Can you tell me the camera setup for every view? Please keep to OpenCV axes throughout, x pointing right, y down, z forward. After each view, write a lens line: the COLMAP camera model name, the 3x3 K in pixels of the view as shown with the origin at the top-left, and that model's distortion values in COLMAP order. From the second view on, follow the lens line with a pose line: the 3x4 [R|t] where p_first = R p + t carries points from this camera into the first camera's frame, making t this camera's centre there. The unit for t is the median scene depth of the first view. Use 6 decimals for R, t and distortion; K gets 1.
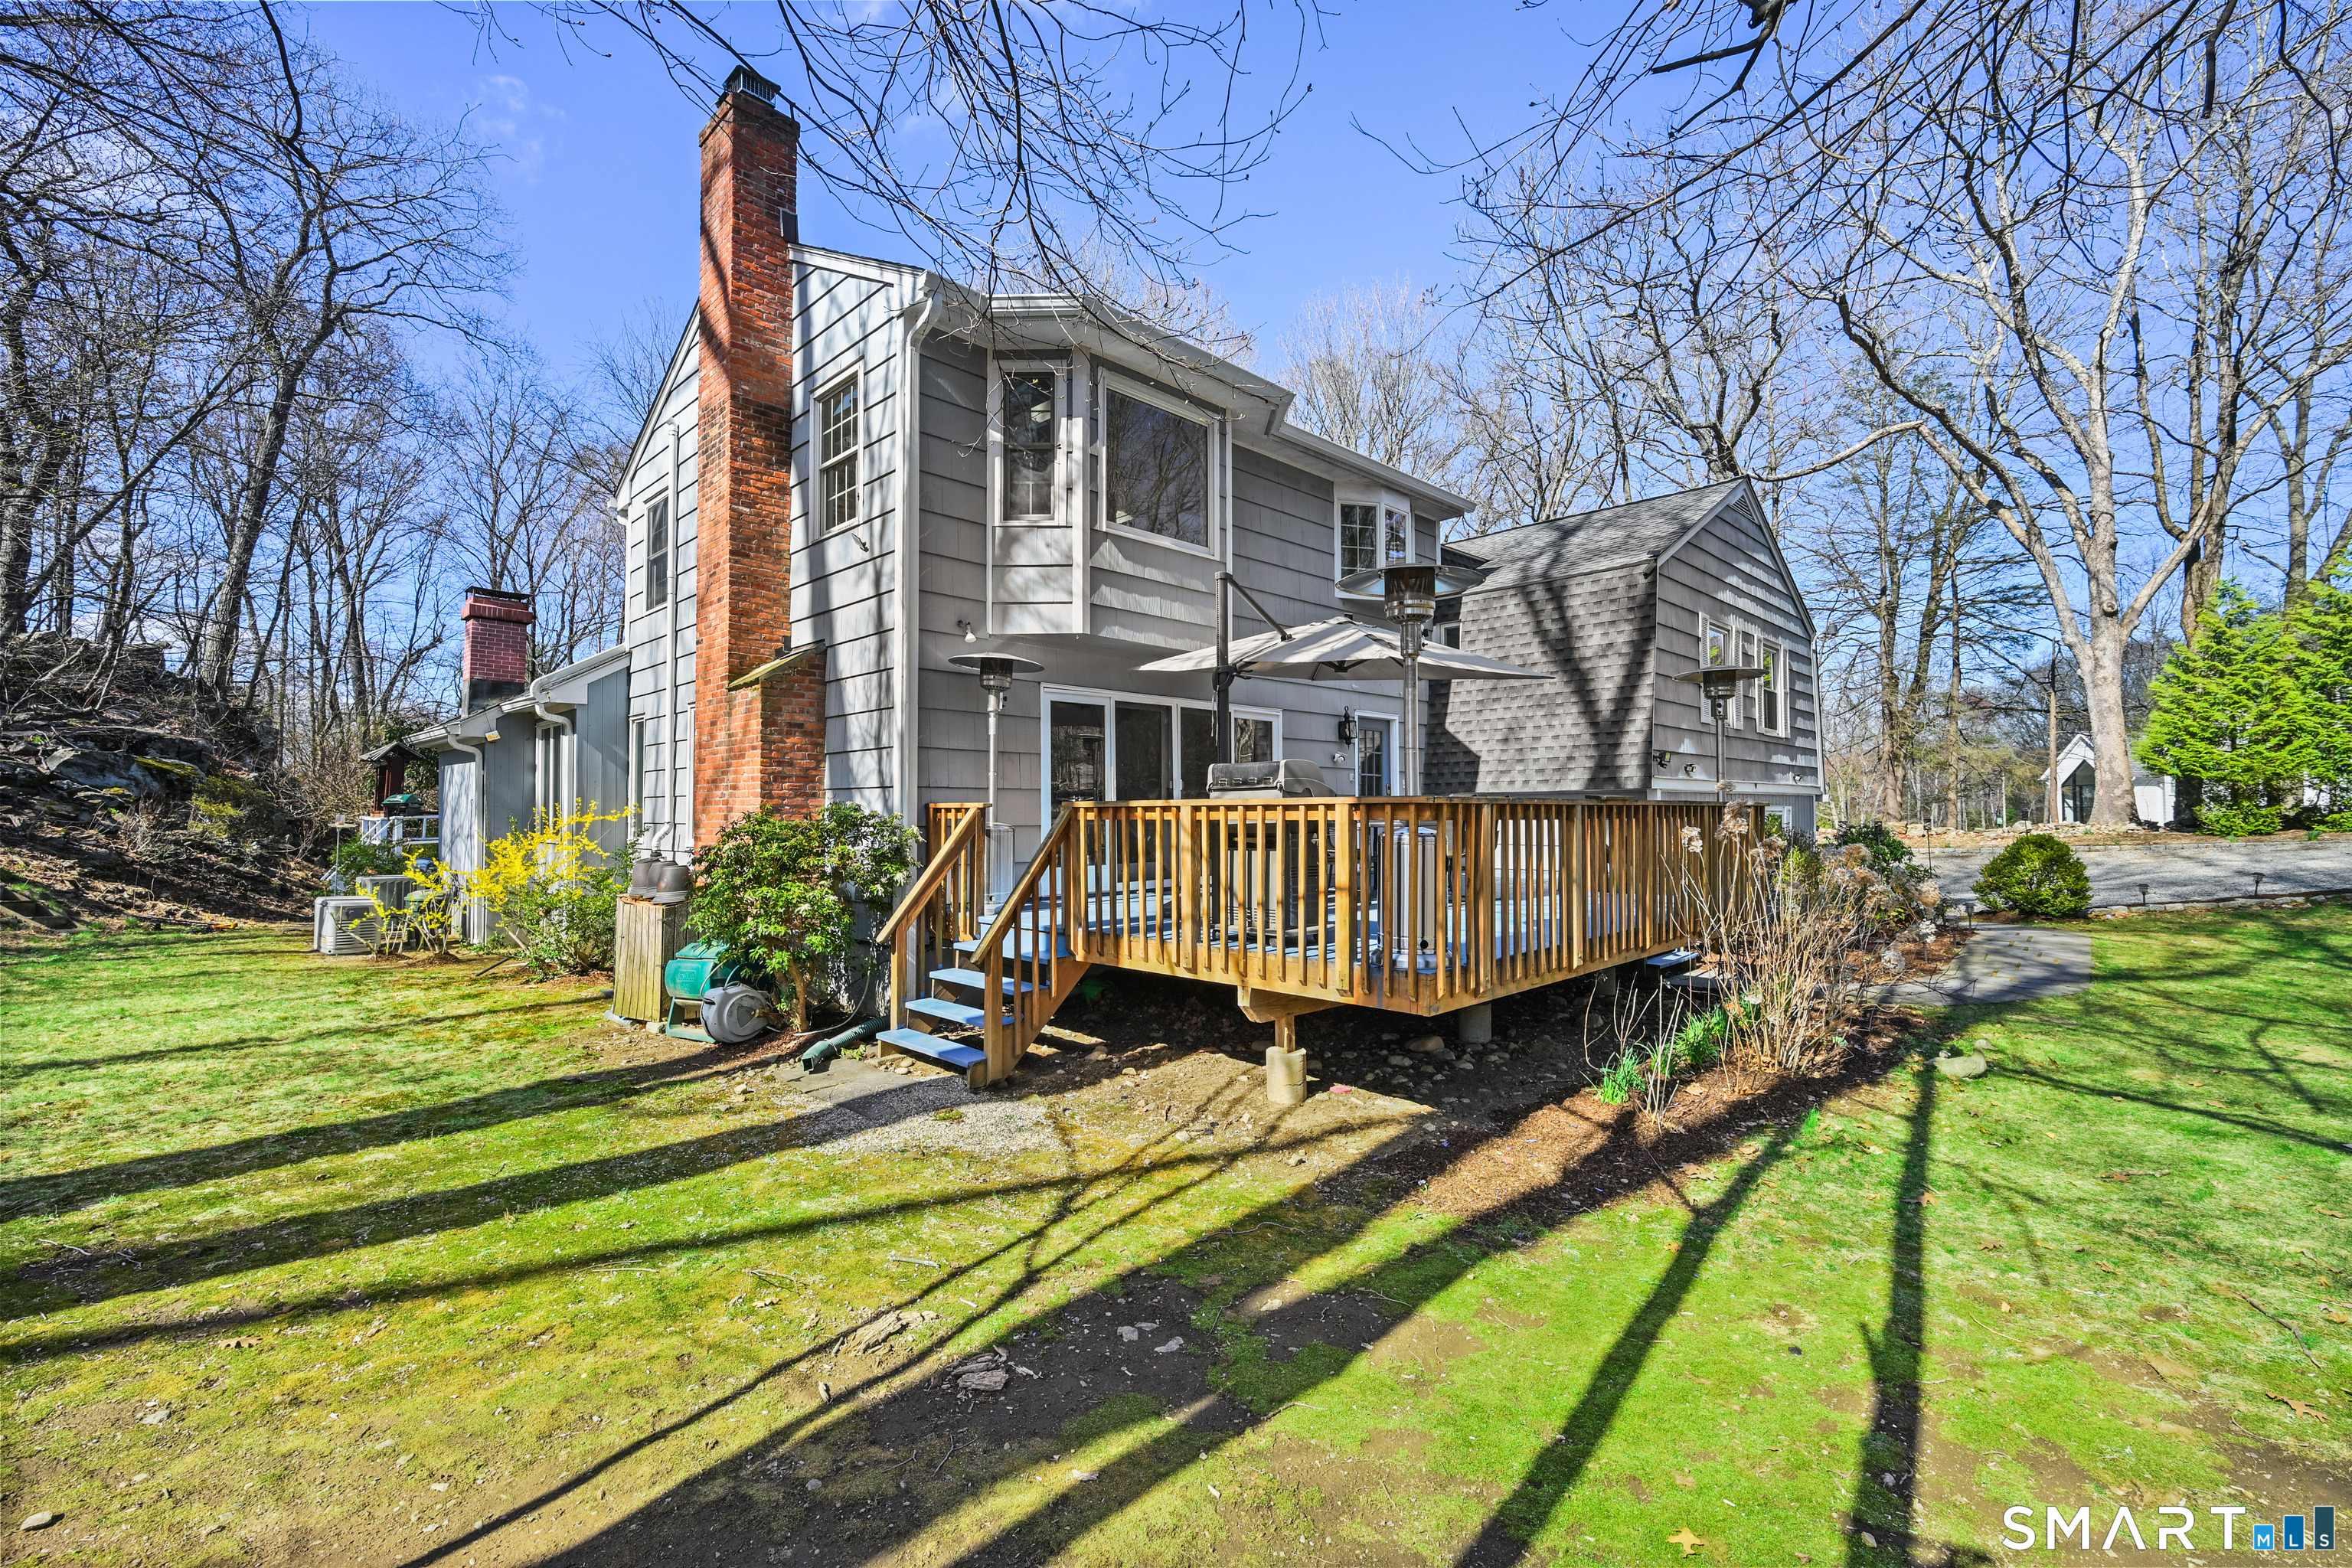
lens RADIAL K [[981.9, 0, 1177.0], [0, 981.9, 785.1], [0, 0, 1]] dist [-0.004787, 0.000166]
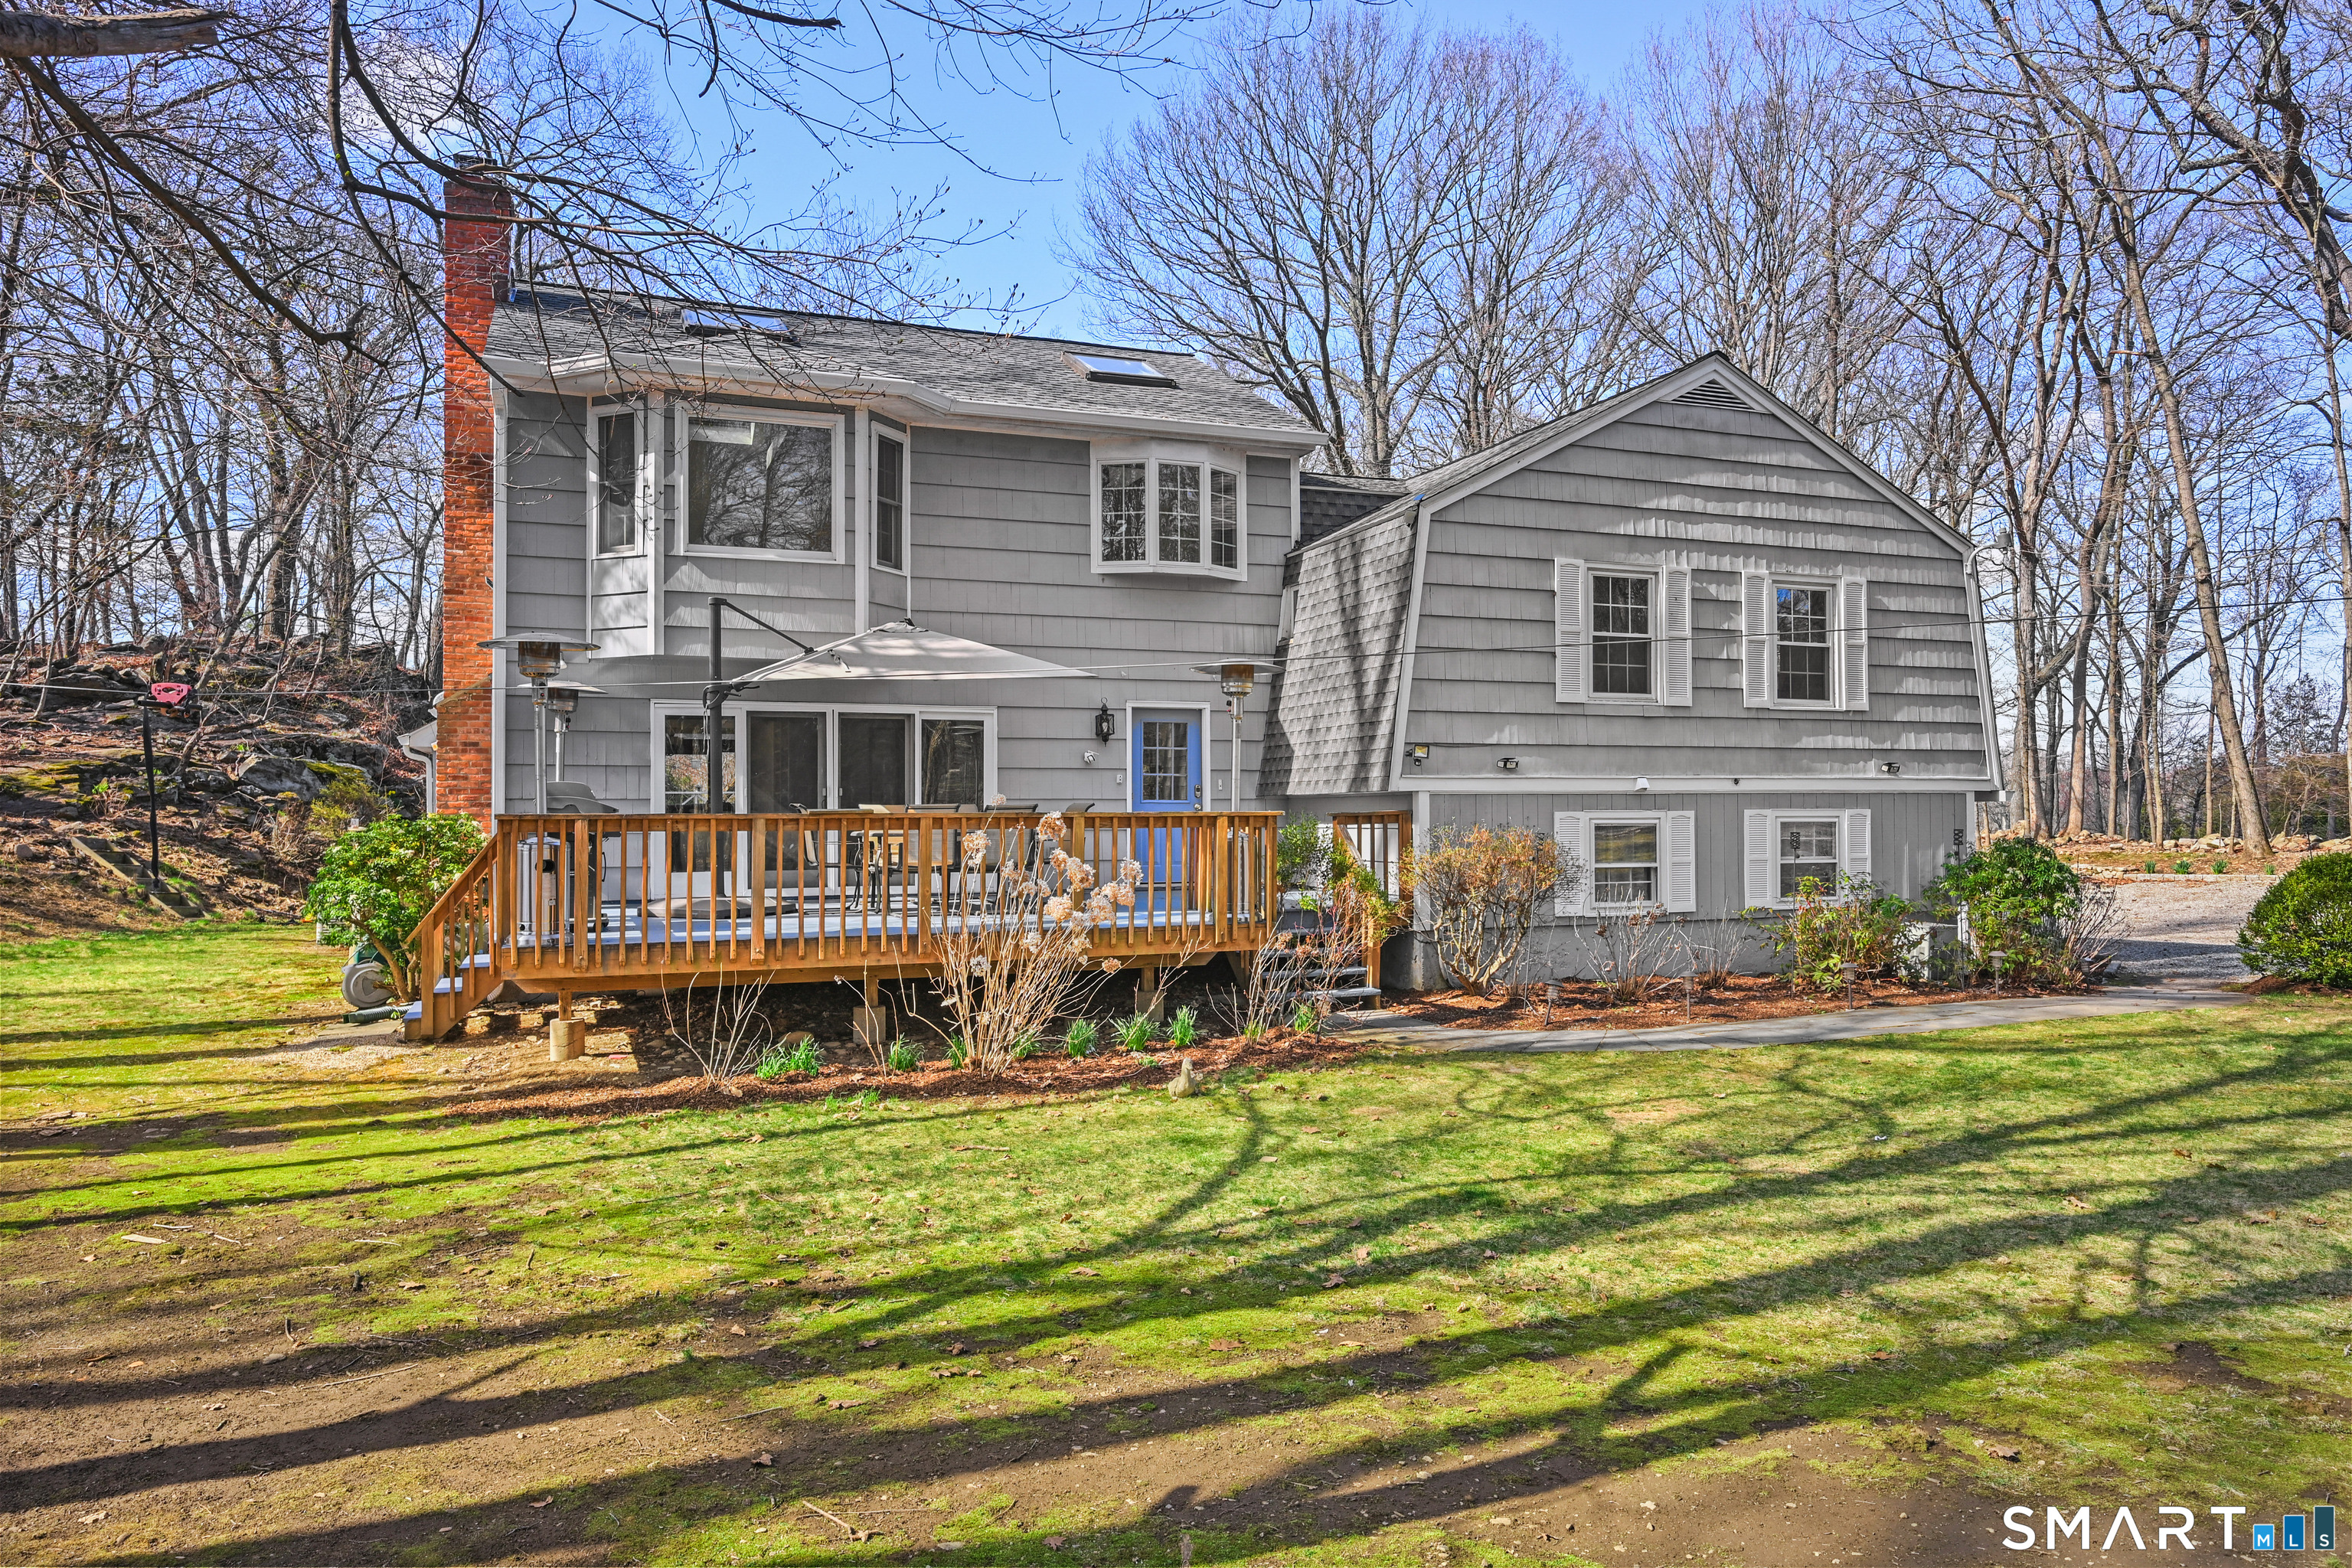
lens RADIAL K [[1513.5, 0, 1179.0], [0, 1513.5, 794.9], [0, 0, 1]] dist [-0.010417, -0.001078]
pose [[0.918789, -0.003801, -0.394732, 0.778434], [0.010522, 0.999834, 0.014863, -0.013798], [0.394610, -0.017809, 0.918676, -0.213602]]
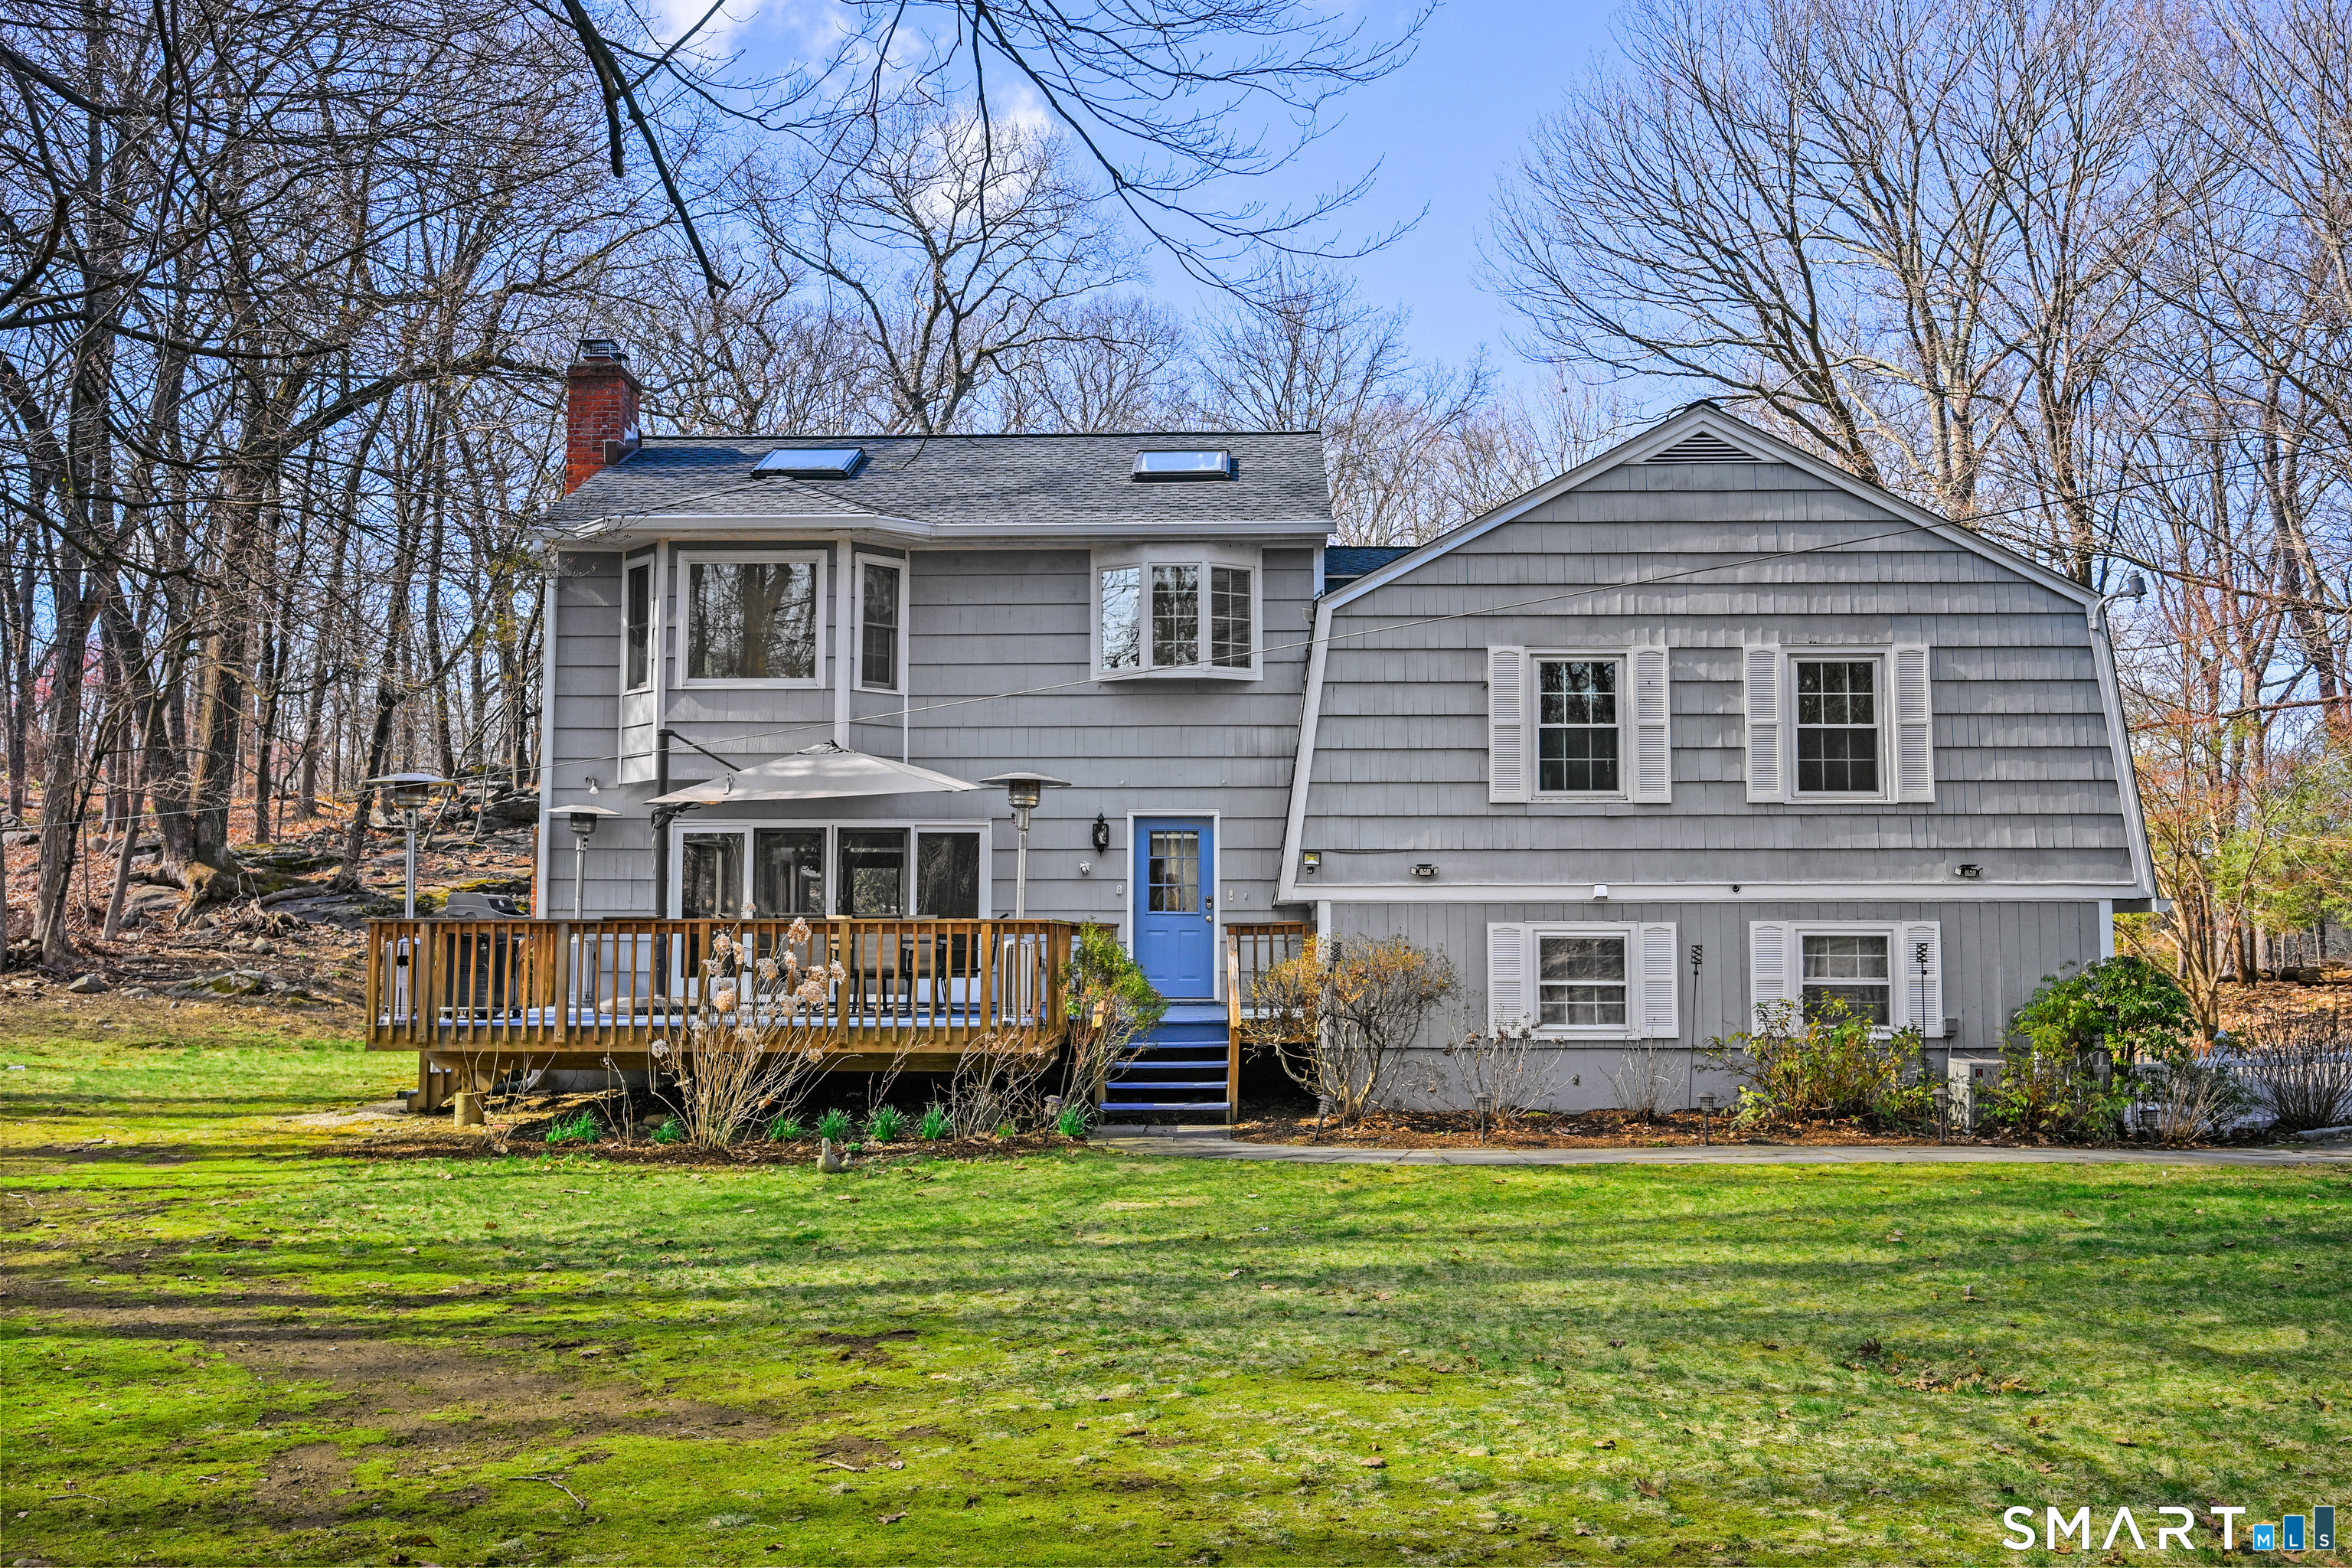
lens RADIAL K [[1918.5, 0, 1178.5], [0, 1918.5, 779.2], [0, 0, 1]] dist [-0.005787, 0.002756]
pose [[0.695211, -0.055645, -0.716649, 1.447764], [0.015506, 0.997928, -0.062444, 0.000736], [0.718638, 0.032299, 0.694633, -0.116986]]
